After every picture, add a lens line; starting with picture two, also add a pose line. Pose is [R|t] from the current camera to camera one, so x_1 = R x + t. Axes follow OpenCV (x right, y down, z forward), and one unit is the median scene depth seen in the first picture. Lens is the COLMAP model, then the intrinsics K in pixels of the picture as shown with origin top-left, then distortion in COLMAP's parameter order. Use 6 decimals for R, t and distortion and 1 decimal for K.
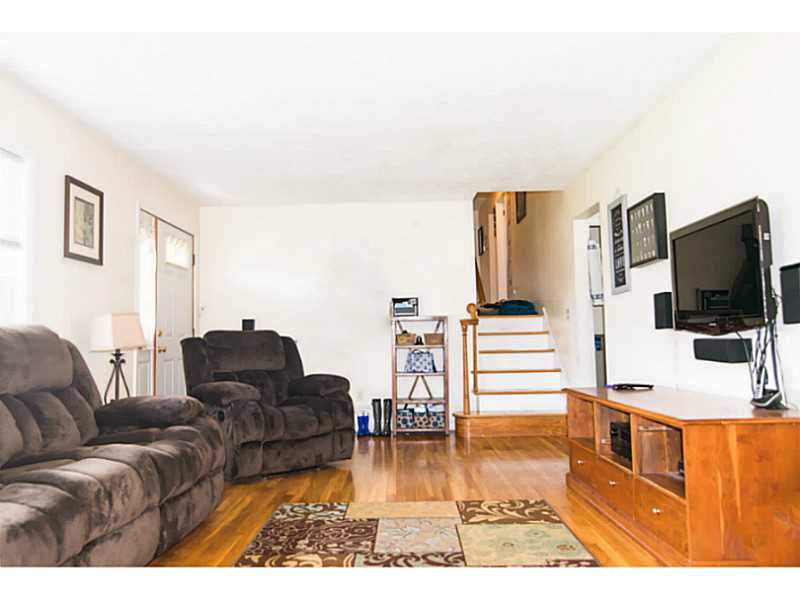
lens RADIAL K [[633.6, 0, 399.1], [0, 633.6, 297.9], [0, 0, 1]] dist [0.073078, -0.001868]
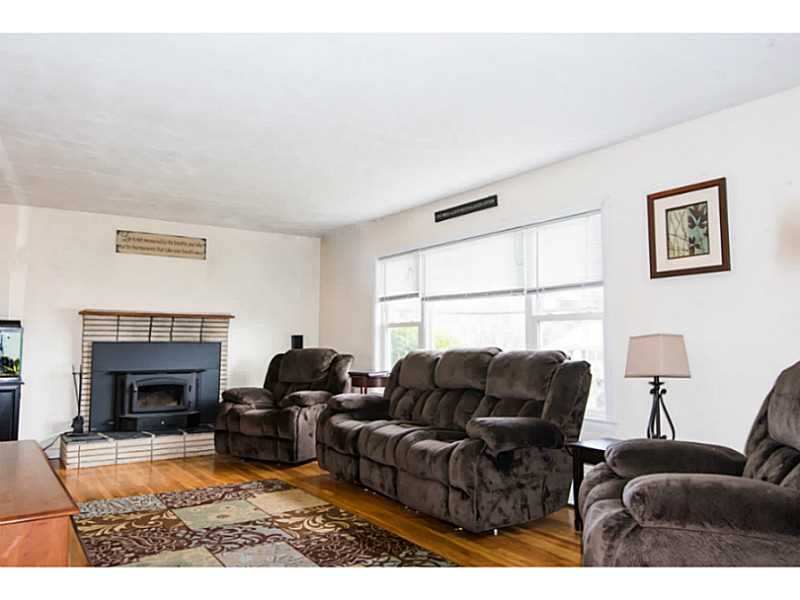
lens RADIAL K [[633.6, 0, 400.1], [0, 633.6, 299.0], [0, 0, 1]] dist [0.073078, -0.001868]
pose [[-0.830388, -0.014518, -0.556996, 0.488372], [0.056404, 0.992335, -0.109955, 0.075972], [0.554323, -0.122722, -0.823204, 2.256316]]
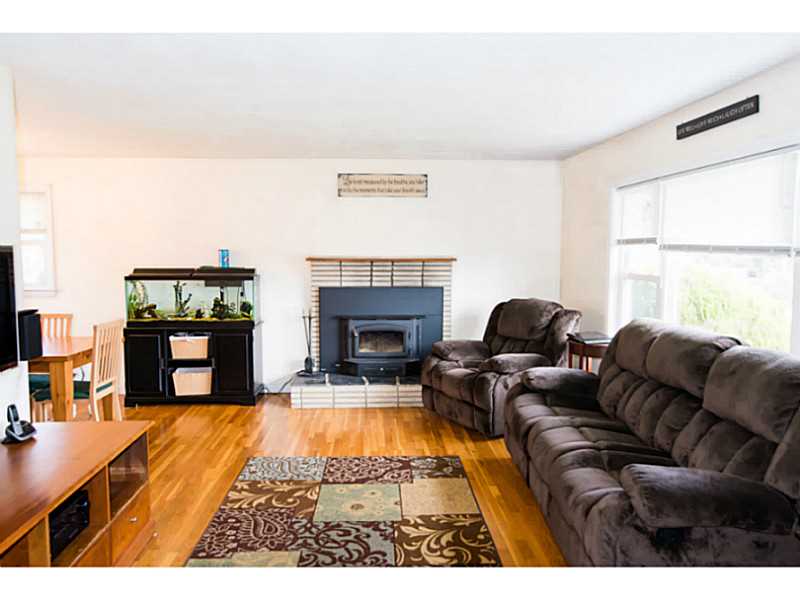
lens RADIAL K [[633.6, 0, 401.1], [0, 633.6, 299.9], [0, 0, 1]] dist [0.073078, -0.001868]
pose [[-0.998260, 0.029885, -0.050823, -0.034626], [0.028601, 0.999258, 0.025806, -0.082278], [0.051557, 0.024307, -0.998374, 2.099766]]
